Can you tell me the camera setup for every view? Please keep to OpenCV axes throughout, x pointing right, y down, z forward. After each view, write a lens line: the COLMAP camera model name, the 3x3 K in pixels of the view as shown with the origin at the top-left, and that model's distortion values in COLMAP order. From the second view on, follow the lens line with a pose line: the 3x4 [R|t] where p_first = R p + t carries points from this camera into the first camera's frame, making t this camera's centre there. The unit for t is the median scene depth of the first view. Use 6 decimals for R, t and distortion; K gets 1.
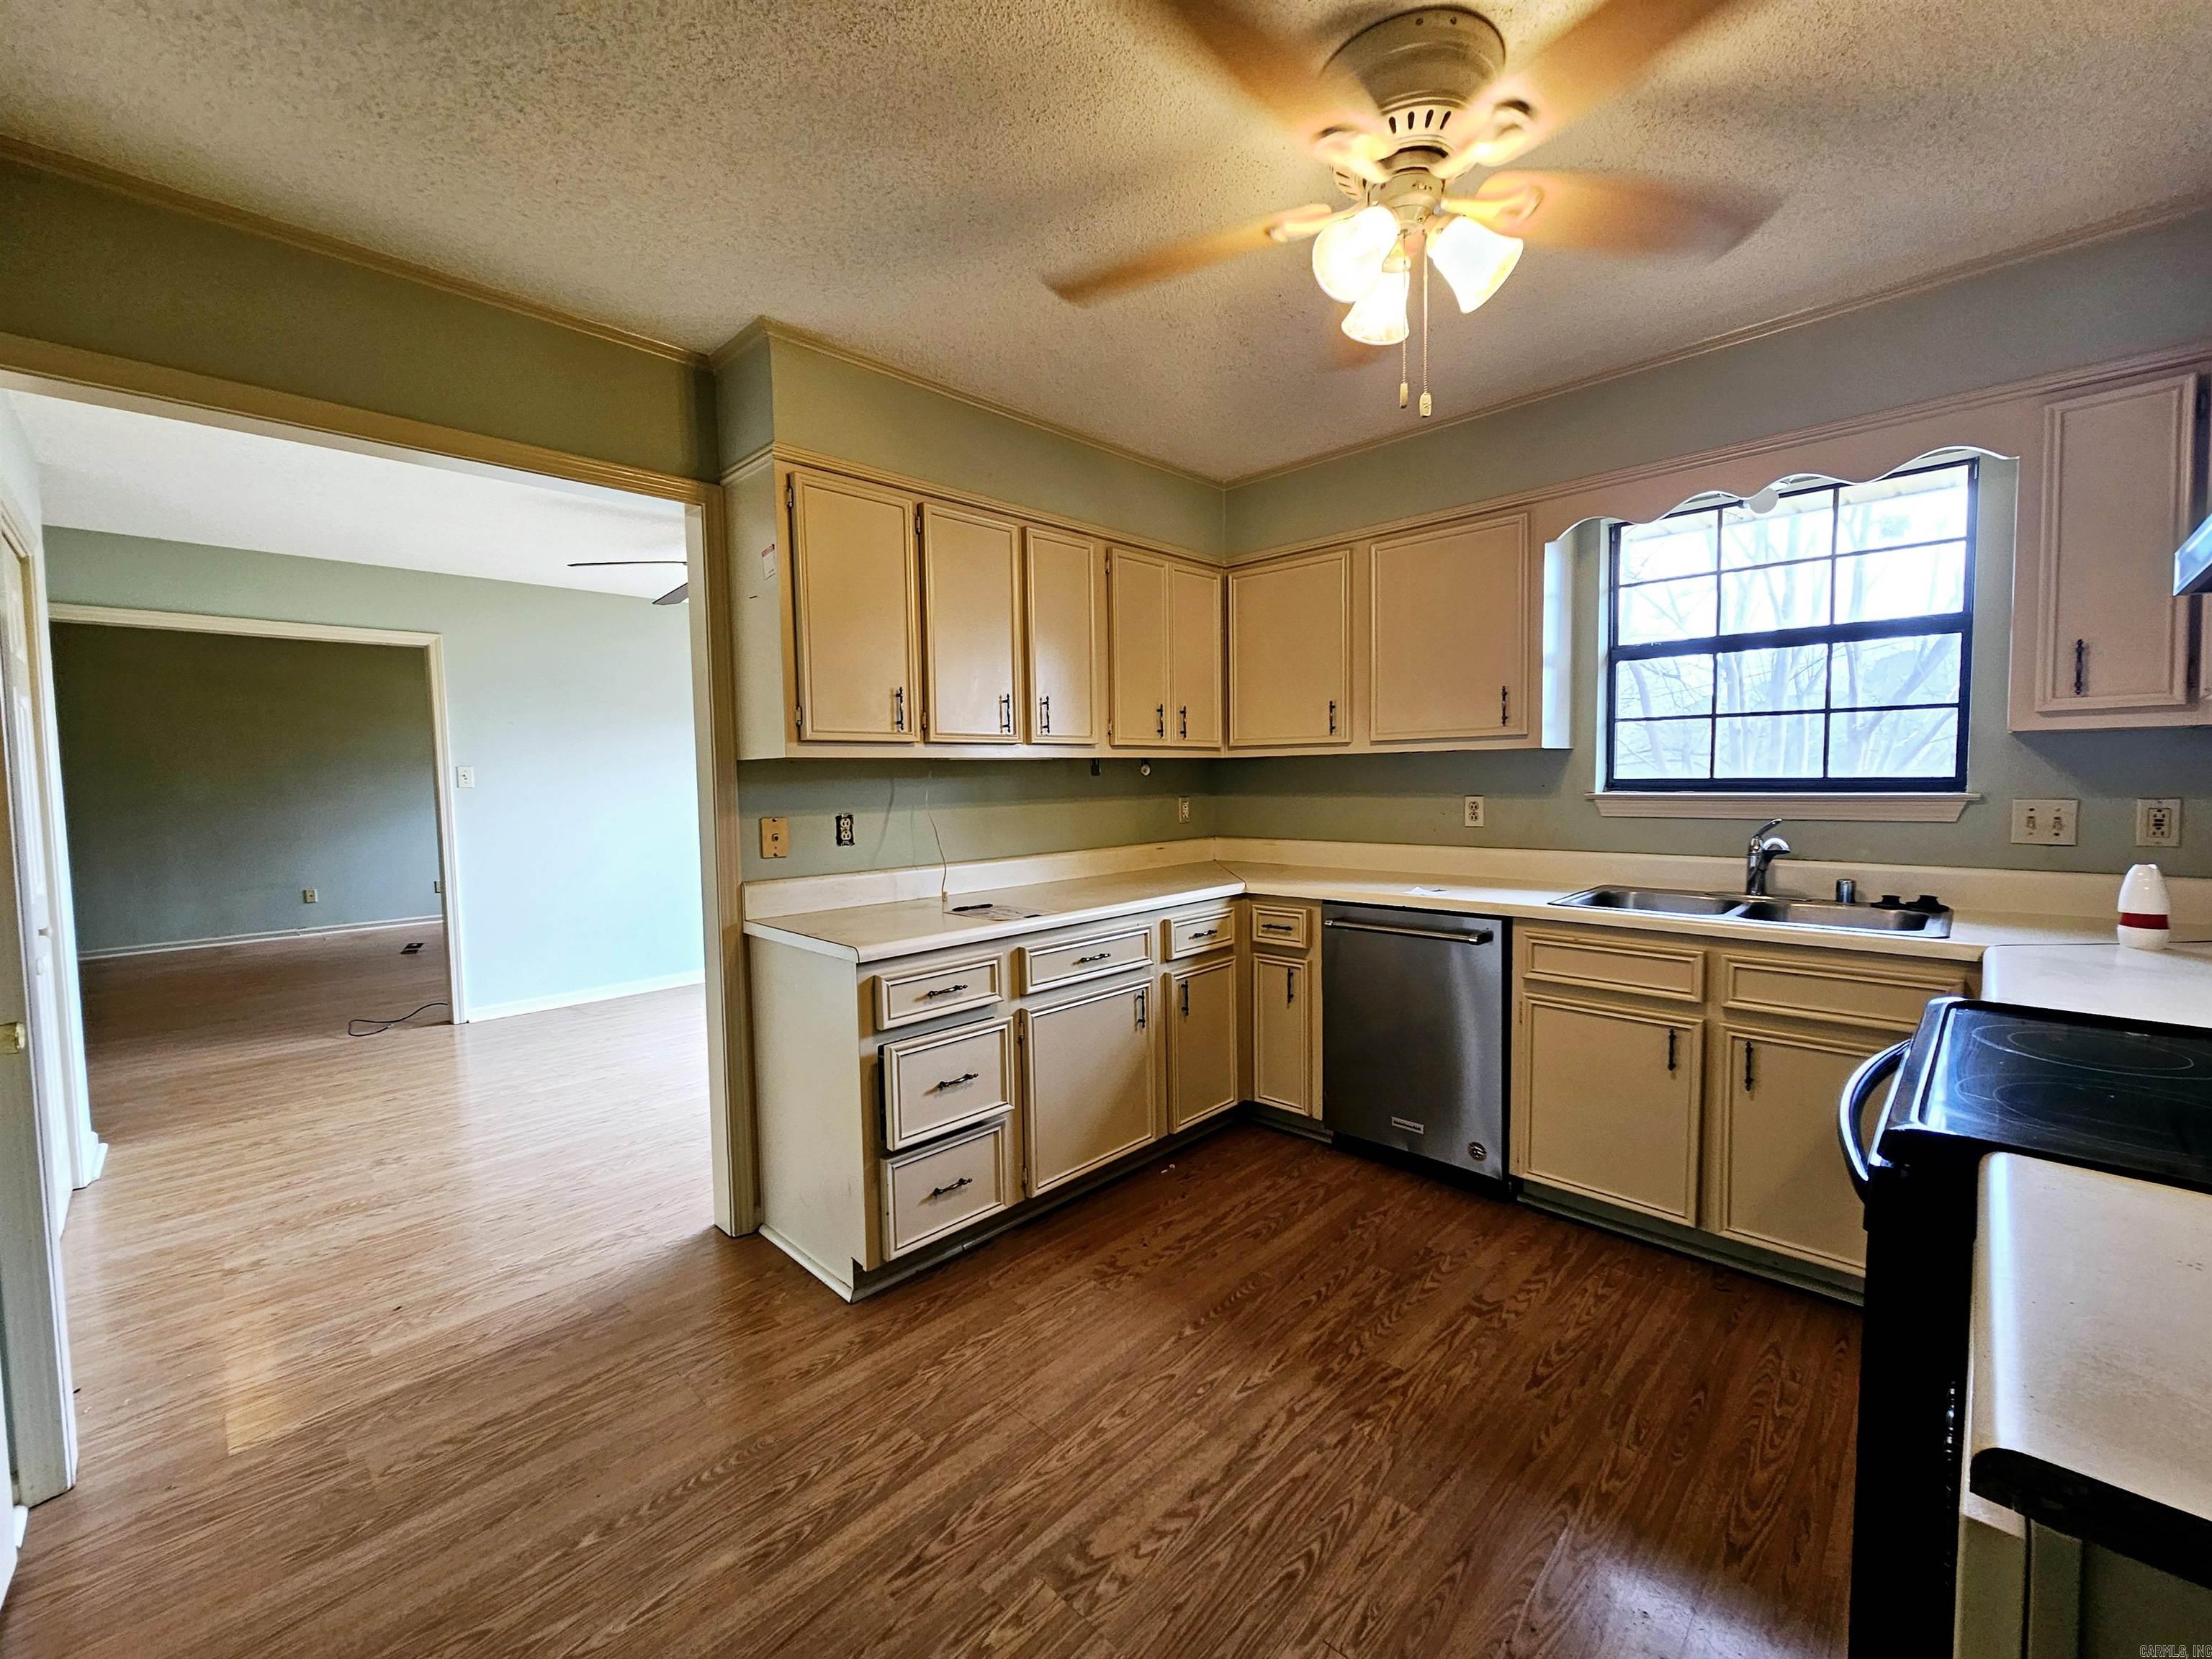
lens RADIAL K [[904.0, 0, 1108.5], [0, 904.0, 827.0], [0, 0, 1]] dist [0.000659, -0.000632]
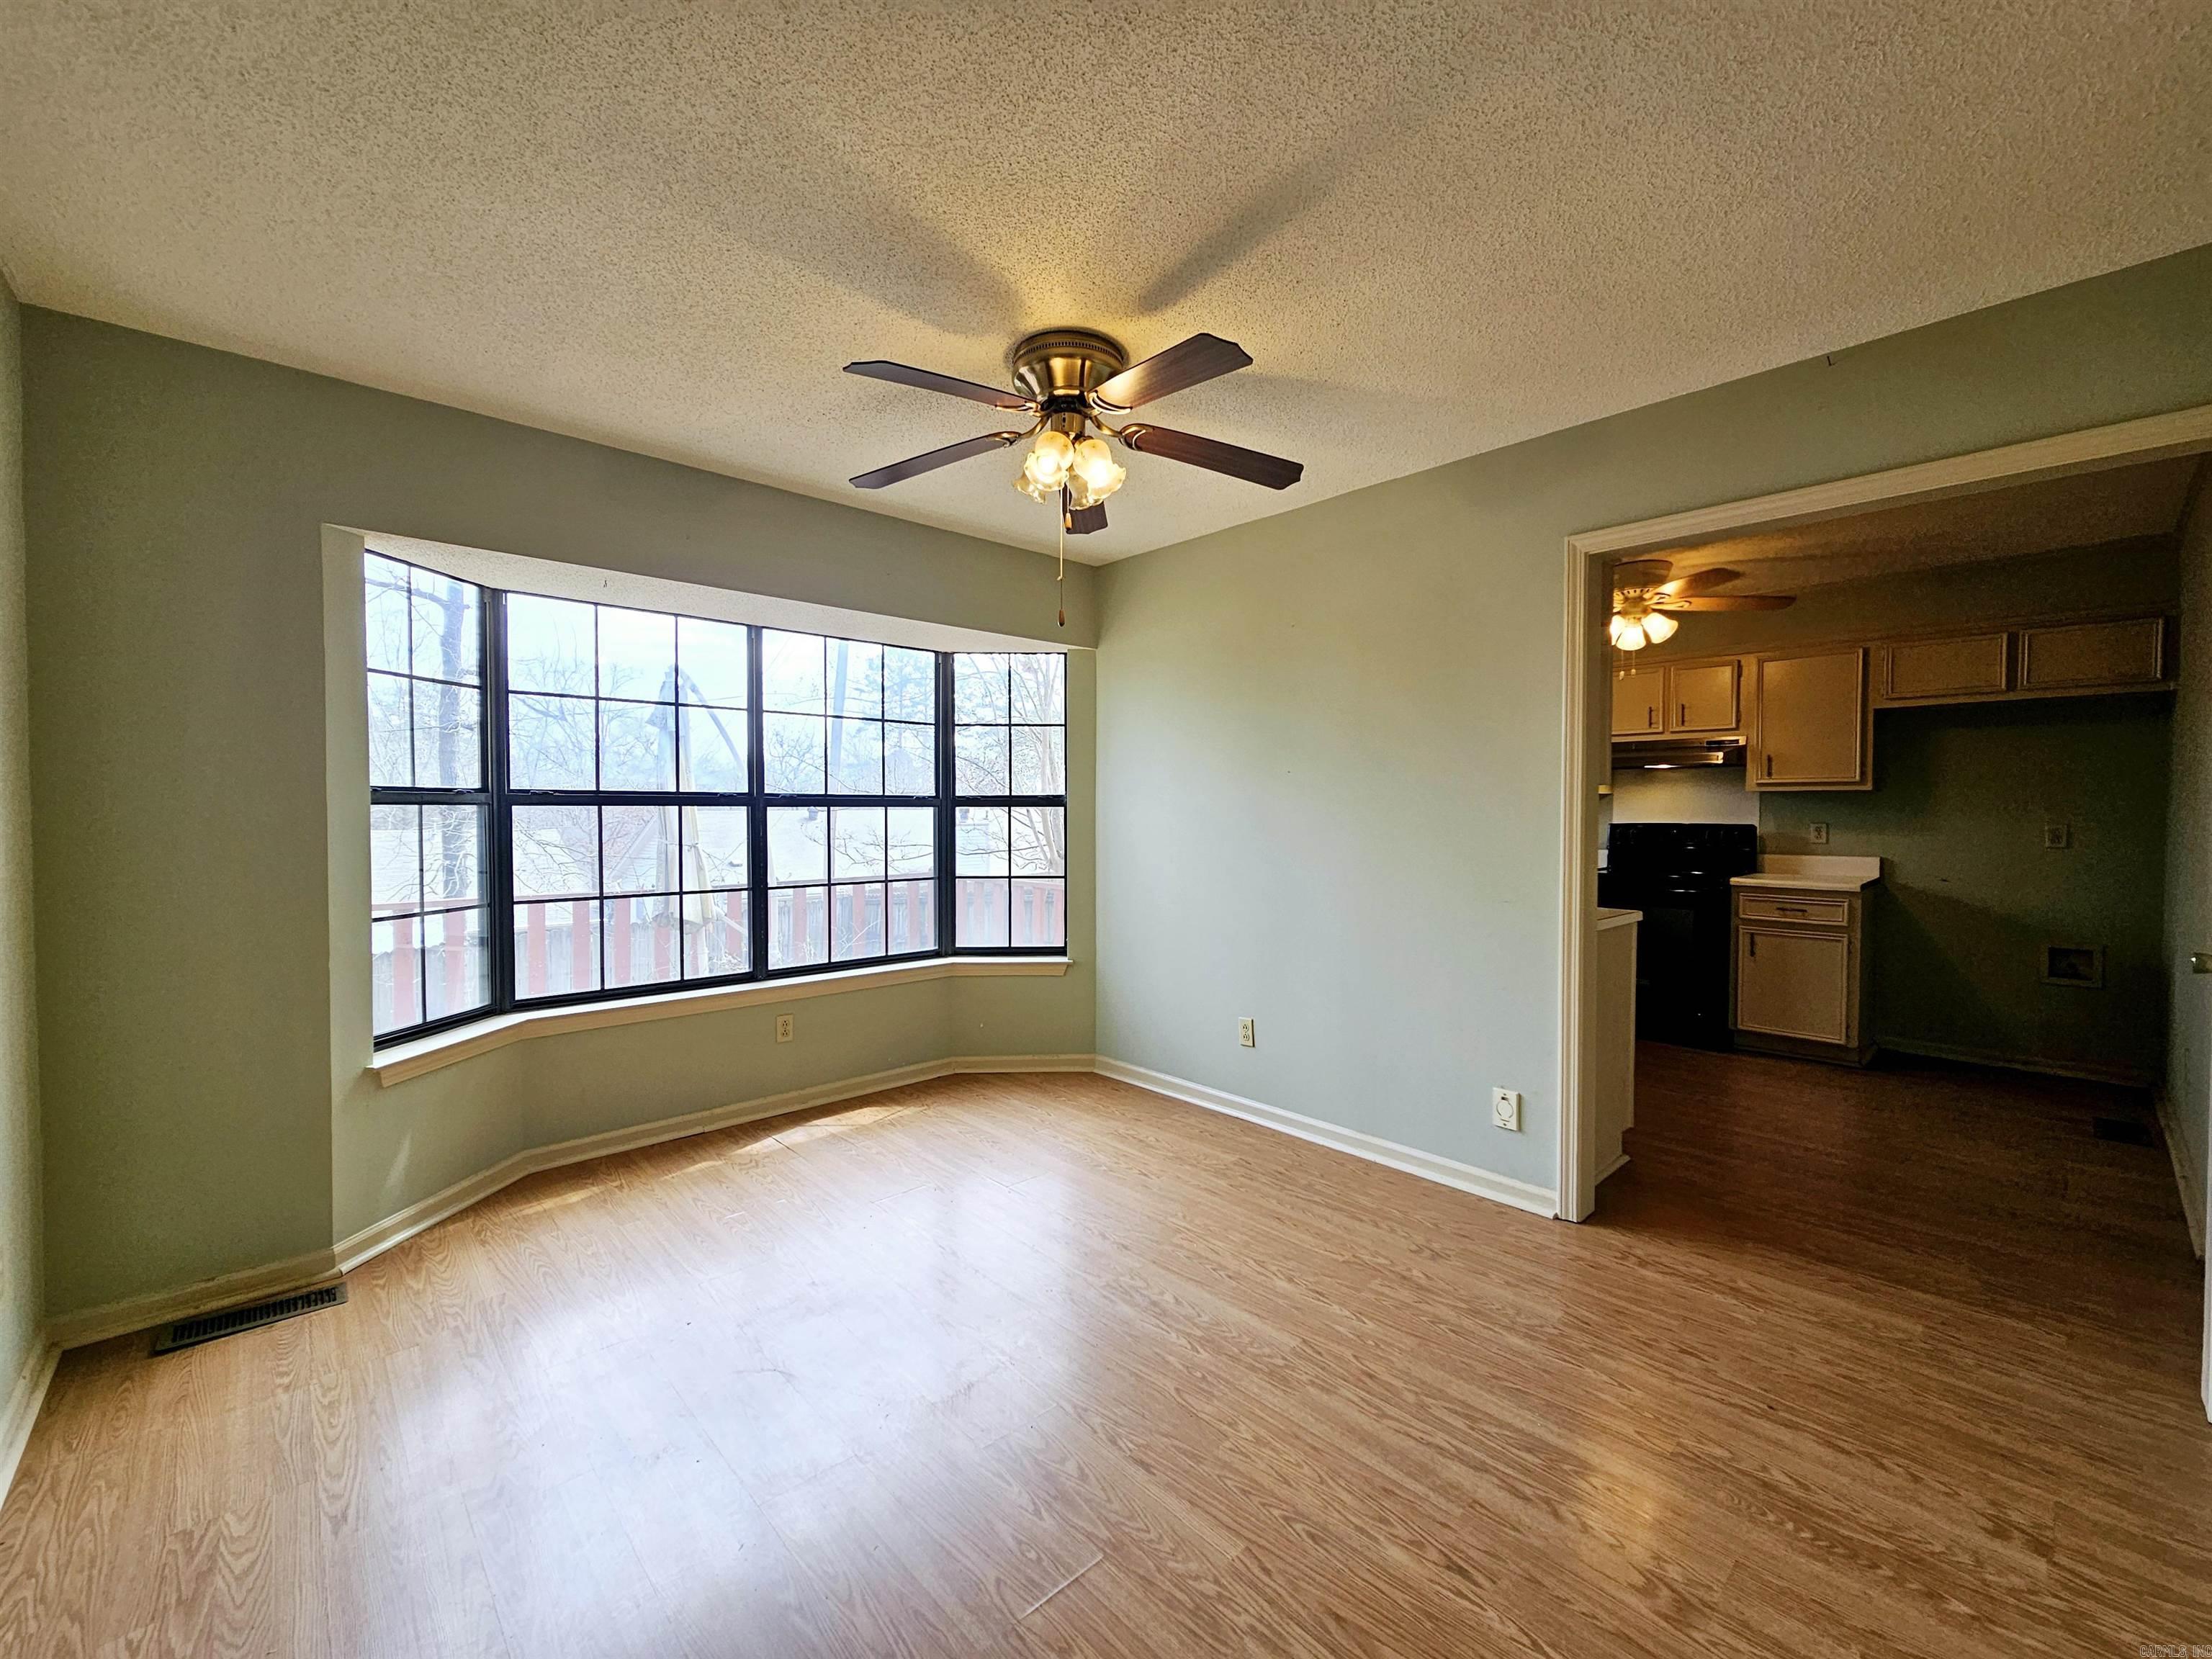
lens RADIAL K [[904.0, 0, 1114.3], [0, 904.0, 825.8], [0, 0, 1]] dist [0.000659, -0.000632]
pose [[0.041659, -0.004057, 0.999124, -1.811693], [0.054946, 0.998488, 0.001763, -0.063139], [-0.997620, 0.054824, 0.041819, 1.769638]]
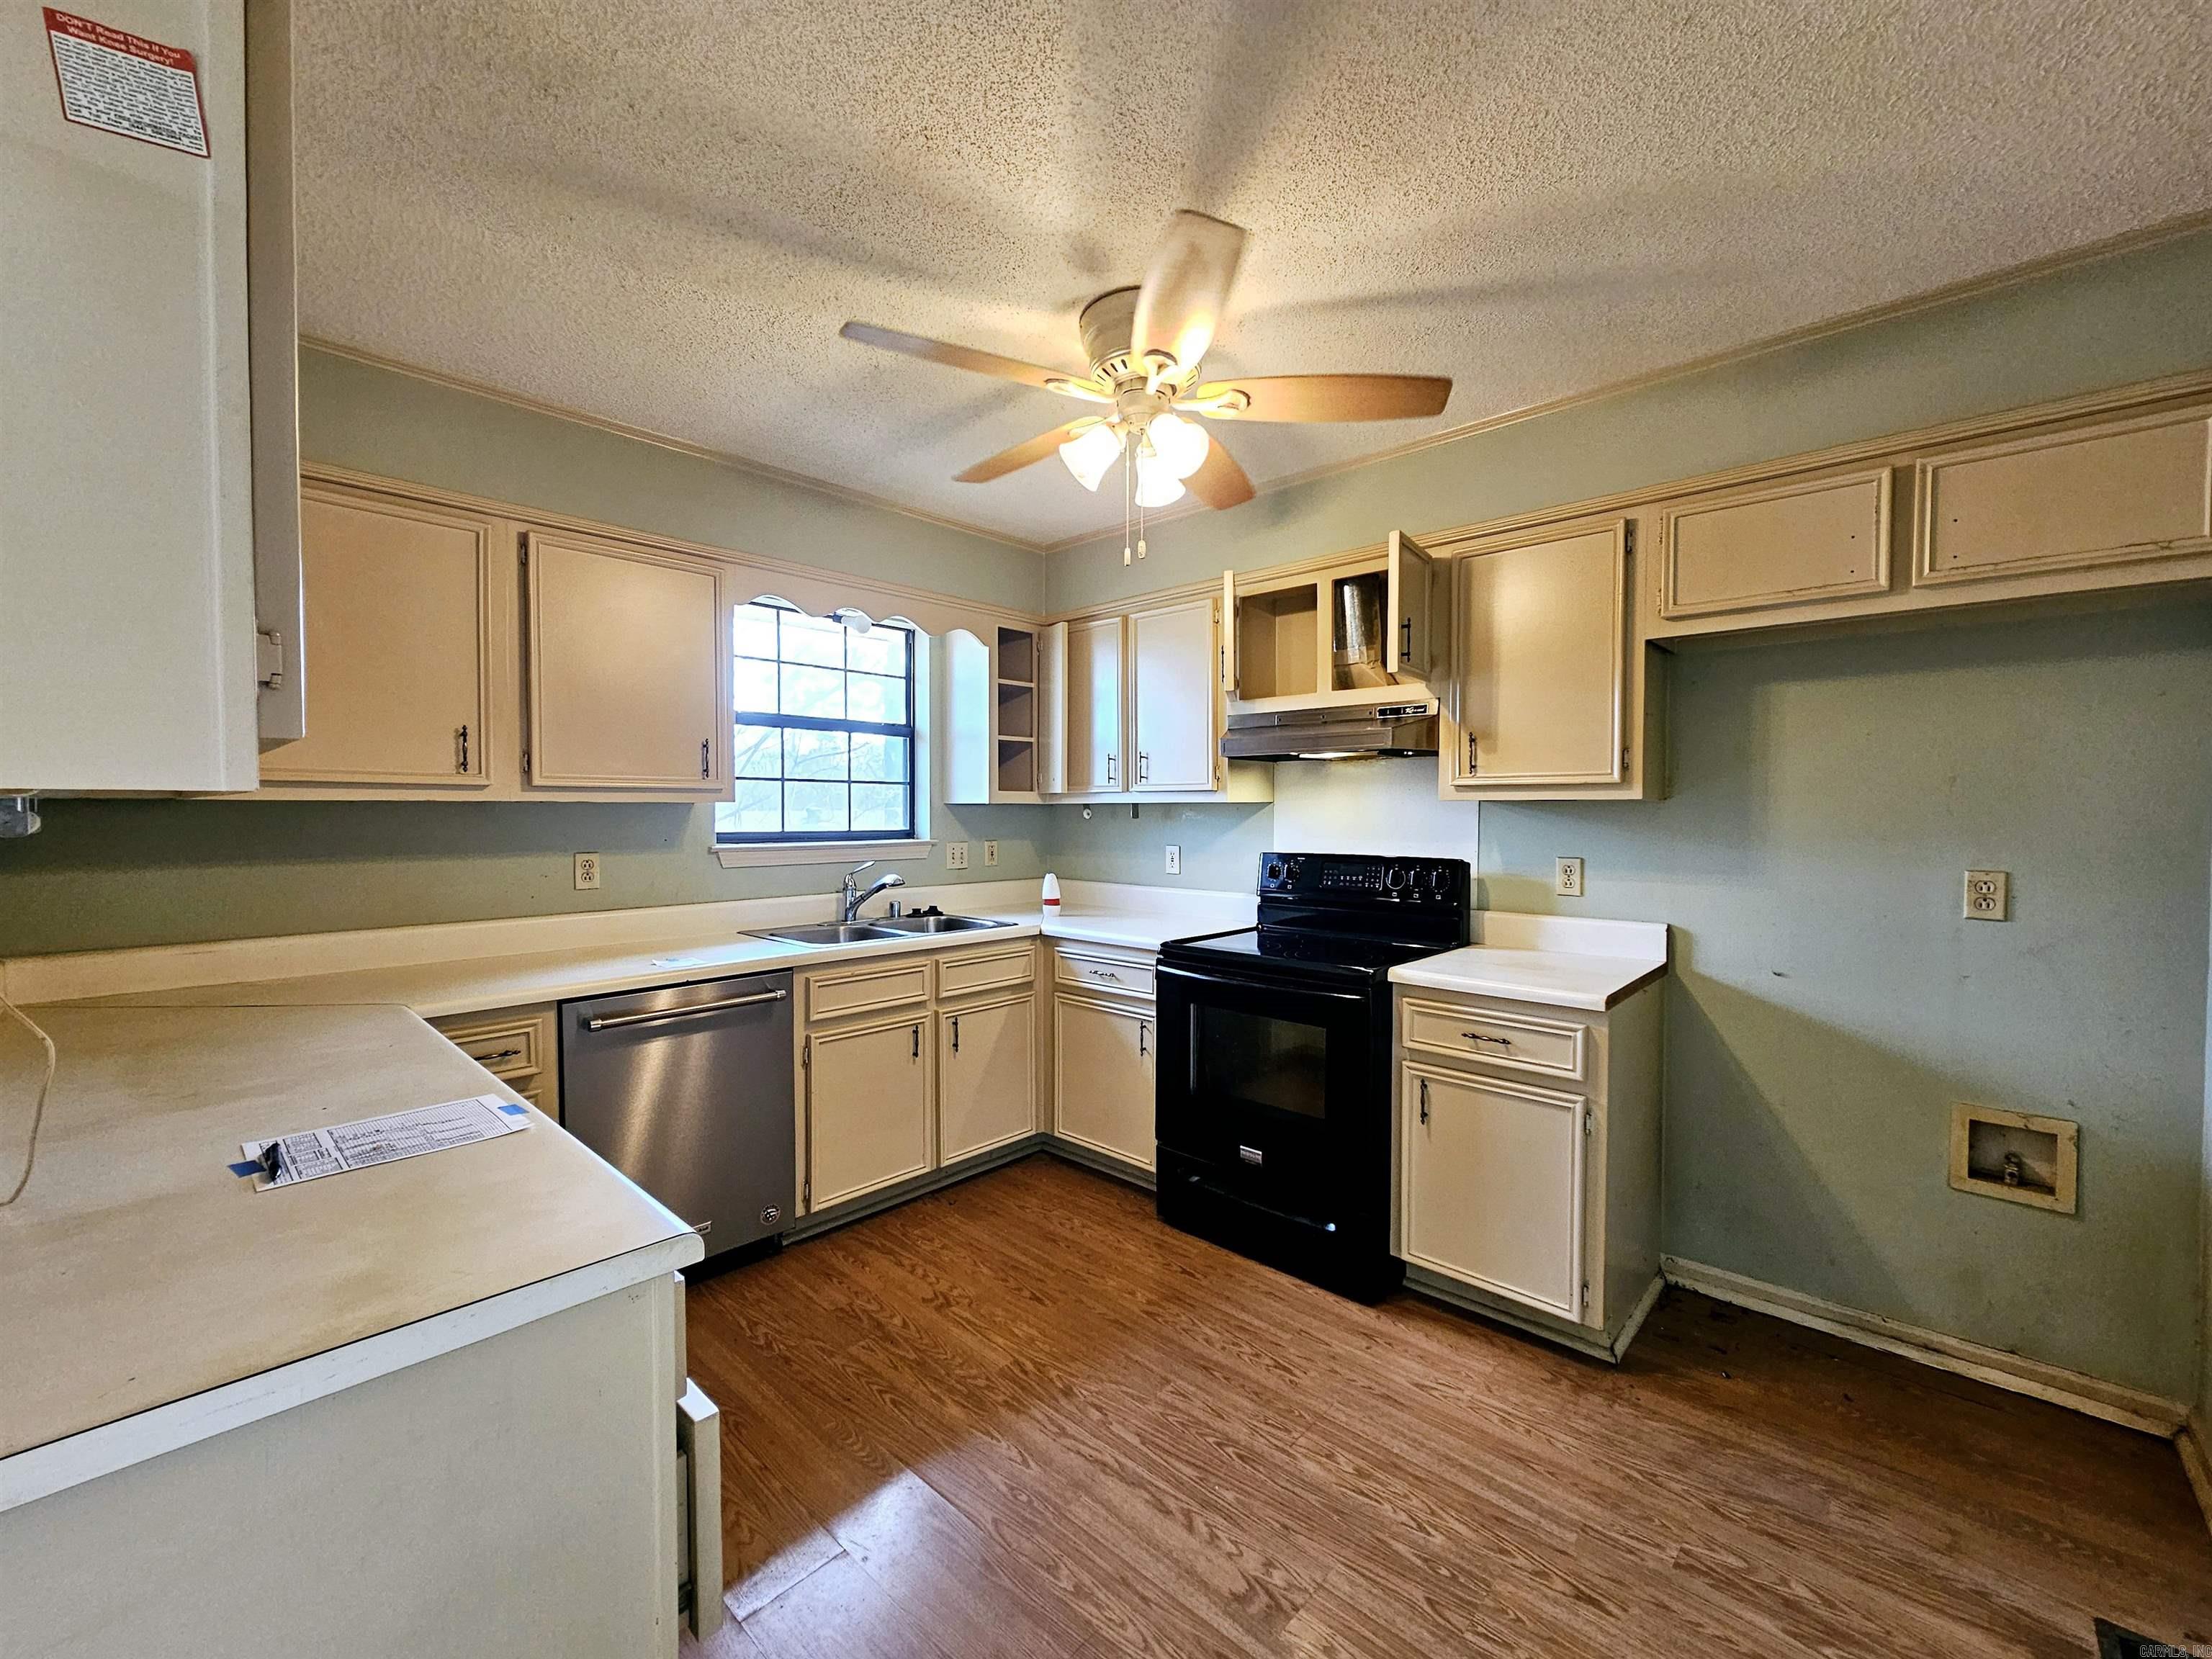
lens RADIAL K [[904.0, 0, 1119.0], [0, 904.0, 827.8], [0, 0, 1]] dist [0.000659, -0.000632]
pose [[-0.032226, -0.003706, 0.999474, -0.700575], [0.055477, 0.998445, 0.005491, -0.051775], [-0.997940, 0.055625, -0.031971, 0.759578]]
